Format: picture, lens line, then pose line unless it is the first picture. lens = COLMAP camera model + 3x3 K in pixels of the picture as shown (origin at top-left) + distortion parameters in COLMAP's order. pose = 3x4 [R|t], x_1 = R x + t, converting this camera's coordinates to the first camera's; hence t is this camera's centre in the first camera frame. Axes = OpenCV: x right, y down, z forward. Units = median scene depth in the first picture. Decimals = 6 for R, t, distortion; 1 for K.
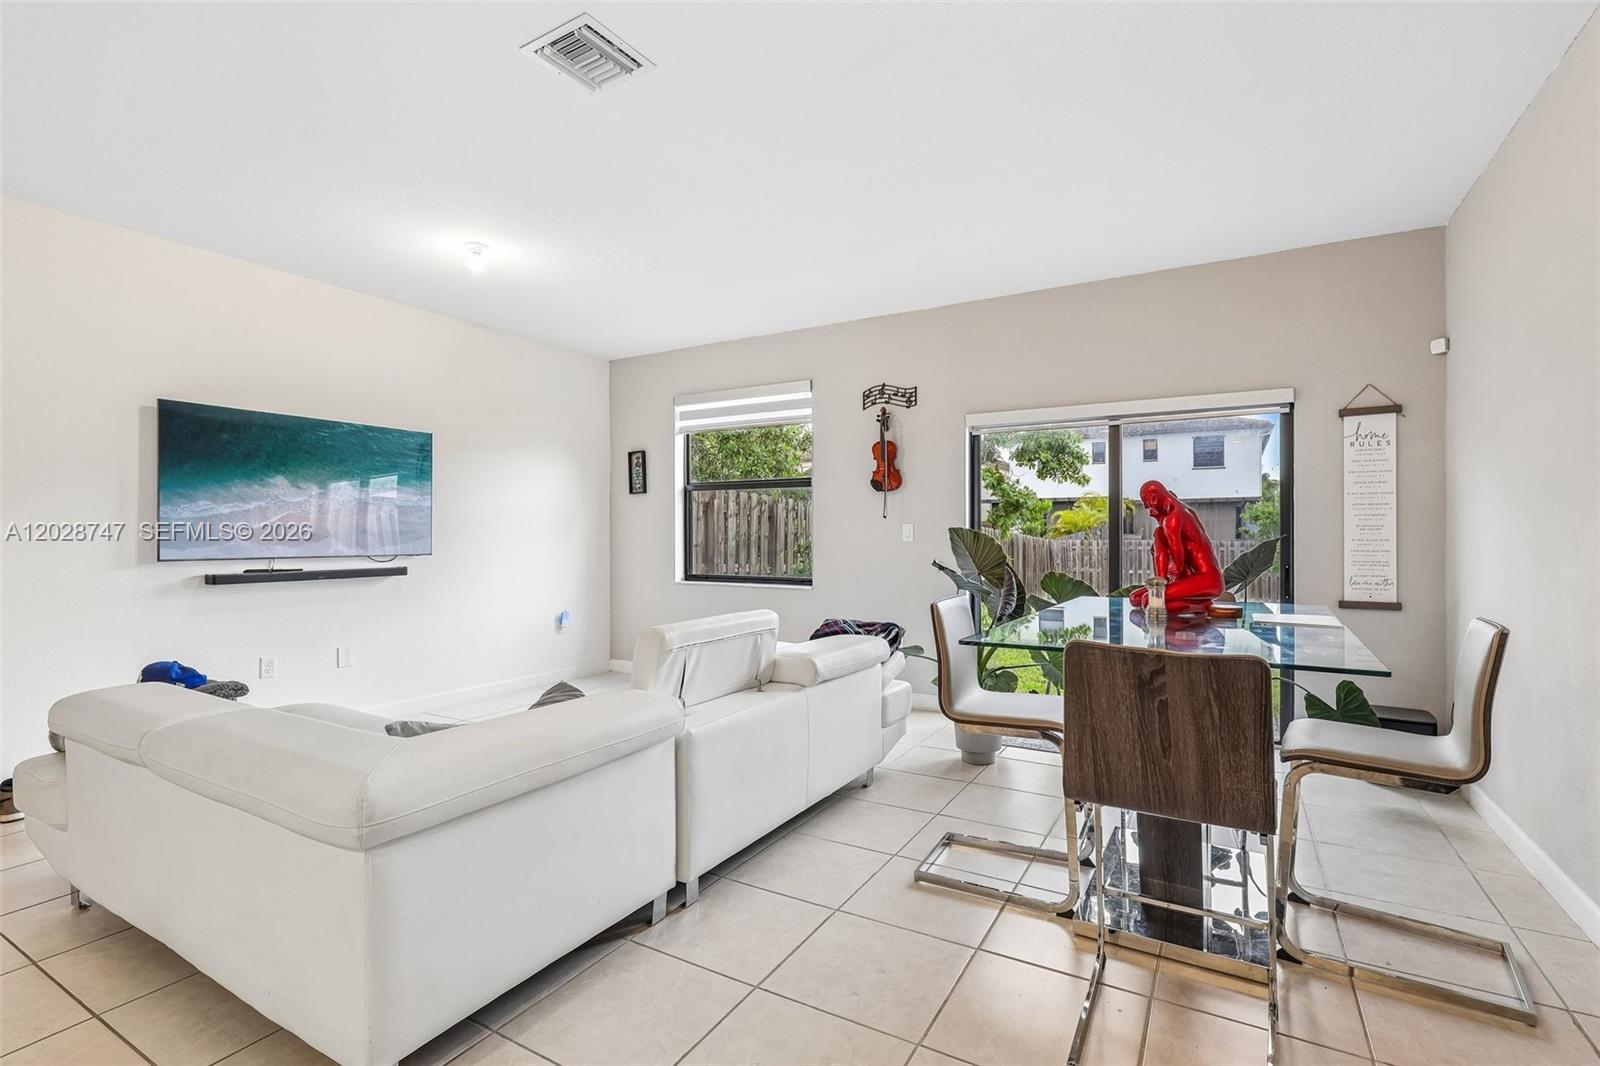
lens RADIAL K [[735.0, 0, 796.7], [0, 735.0, 530.6], [0, 0, 1]] dist [0.001818, -0.000072]
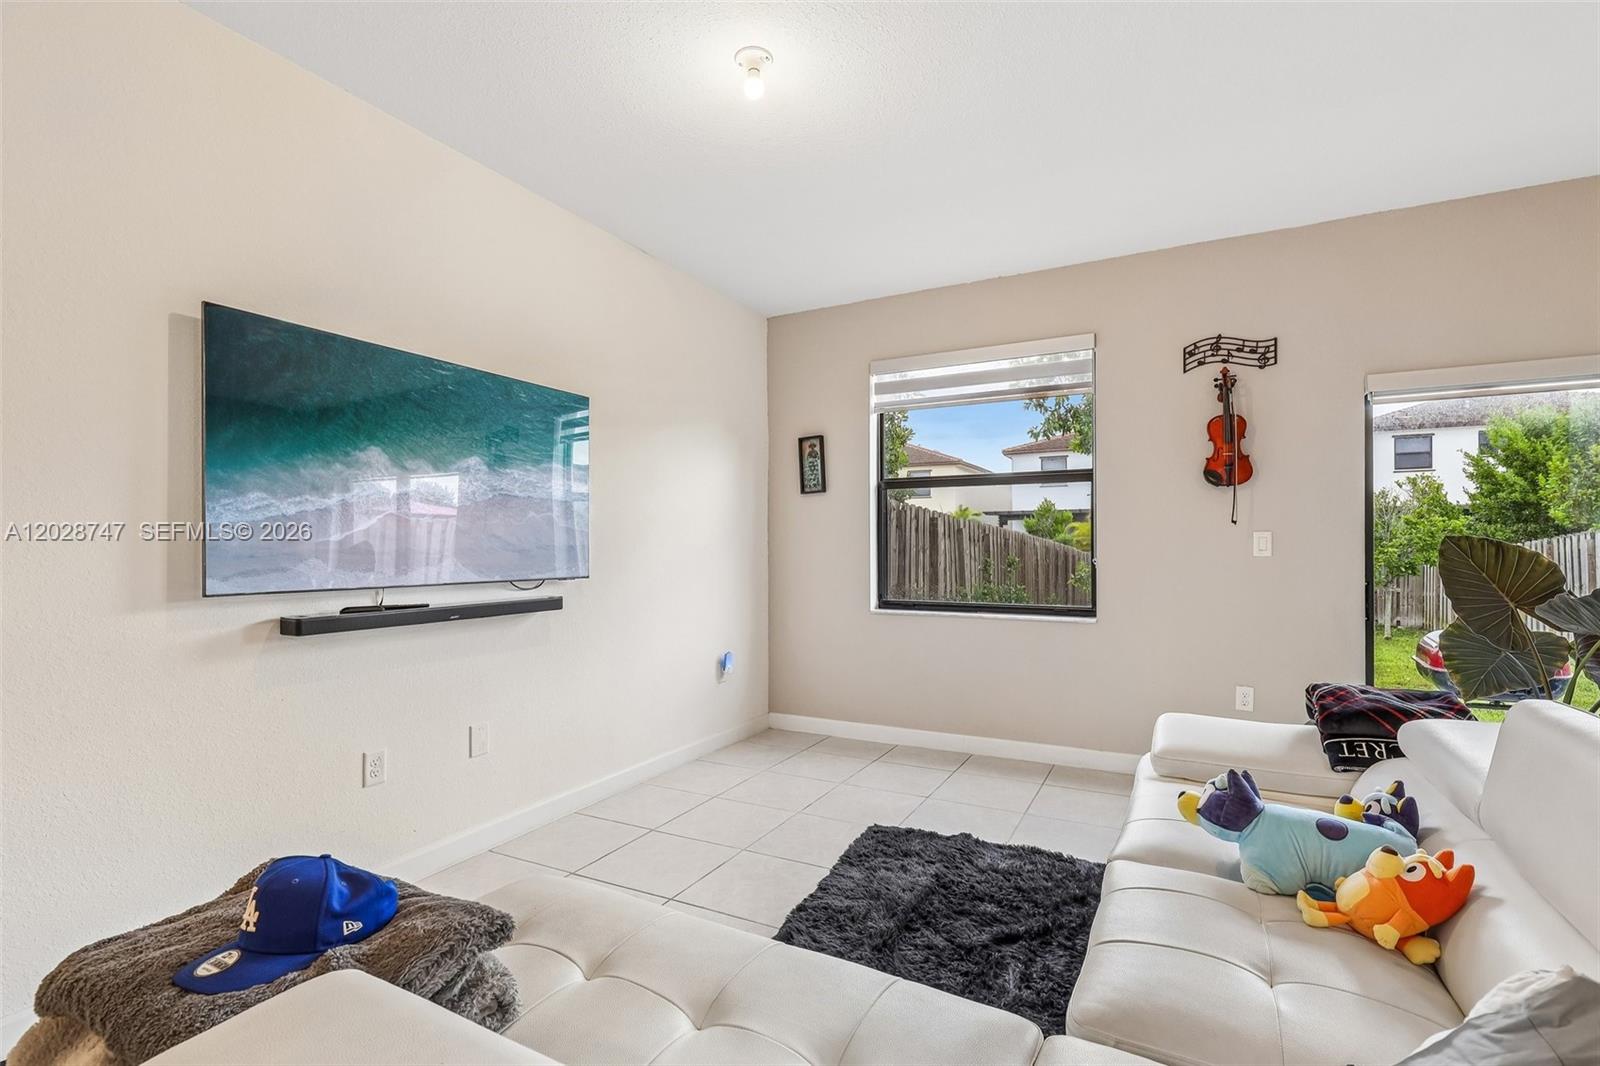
lens RADIAL K [[735.0, 0, 804.6], [0, 735.0, 543.7], [0, 0, 1]] dist [0.001818, -0.000072]
pose [[0.998929, -0.001248, 0.046247, -0.318537], [0.001251, 0.999999, -0.000036, 0.001985], [-0.046247, 0.000094, 0.998930, 0.308427]]
